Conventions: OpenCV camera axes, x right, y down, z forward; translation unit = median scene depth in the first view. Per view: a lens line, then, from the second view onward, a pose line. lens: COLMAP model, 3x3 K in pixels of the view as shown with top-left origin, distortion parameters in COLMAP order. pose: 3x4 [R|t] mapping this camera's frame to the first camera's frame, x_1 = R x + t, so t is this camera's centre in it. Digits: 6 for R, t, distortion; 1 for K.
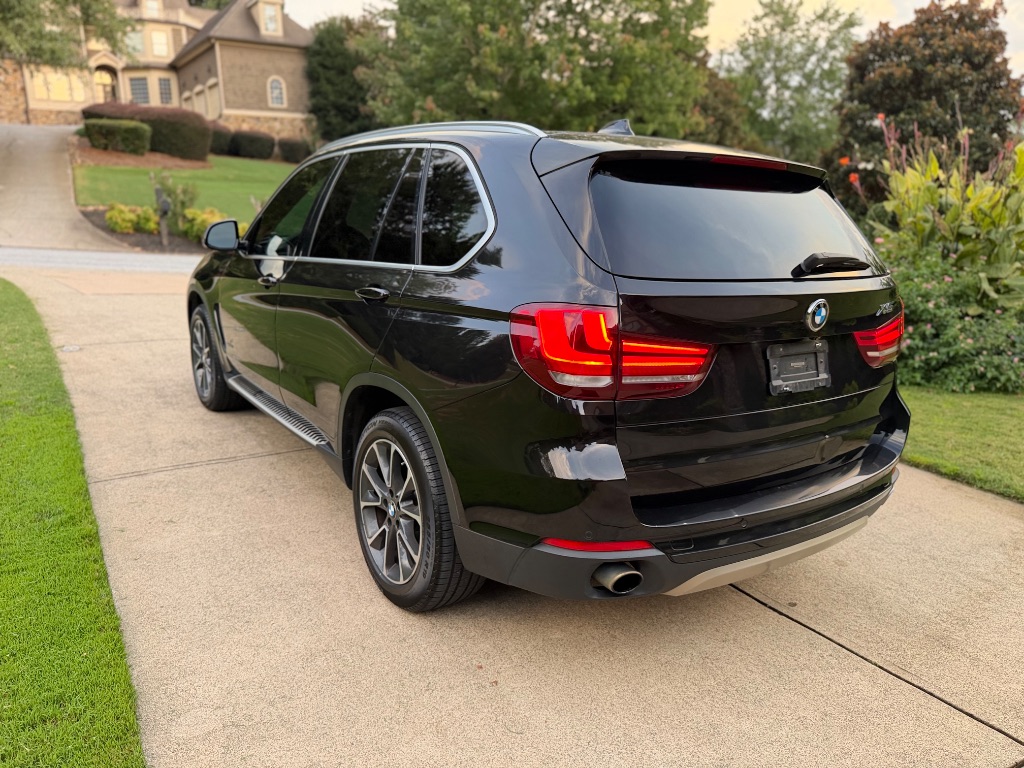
lens RADIAL K [[765.3, 0, 512.0], [0, 765.3, 384.0], [0, 0, 1]] dist [-0.001634, -0.002457]
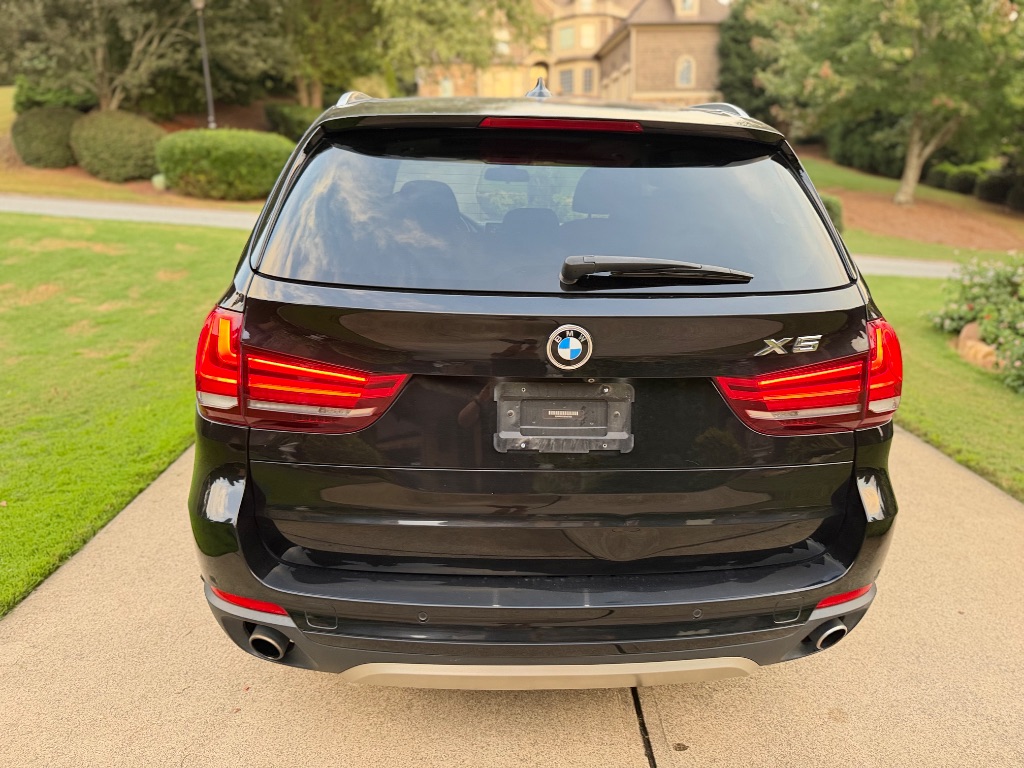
lens RADIAL K [[747.9, 0, 526.6], [0, 747.9, 390.4], [0, 0, 1]] dist [0.003151, -0.002445]
pose [[0.858354, 0.121581, -0.498444, 0.074741], [-0.101744, 0.992559, 0.066896, -0.009725], [0.502869, -0.006707, 0.864337, 0.043271]]
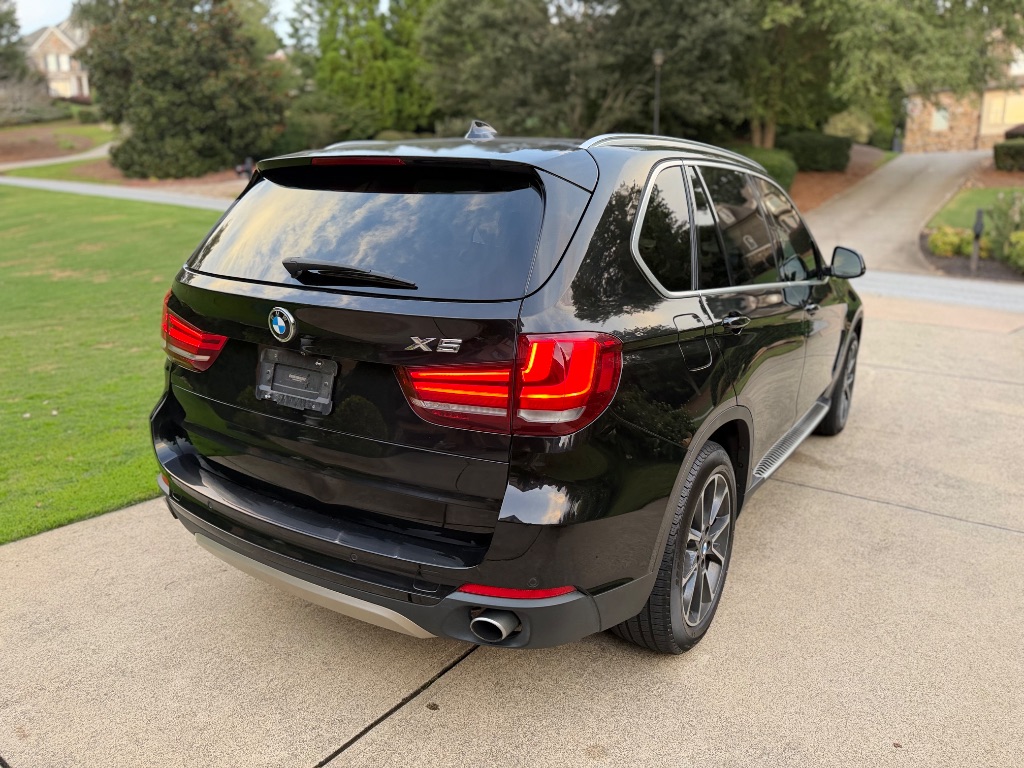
lens RADIAL K [[765.3, 0, 512.0], [0, 765.3, 384.0], [0, 0, 1]] dist [-0.001634, -0.002457]
pose [[0.387956, 0.179931, -0.903944, 0.143632], [-0.209333, 0.972330, 0.103701, -0.018489], [0.897591, 0.148994, 0.414887, 0.093210]]
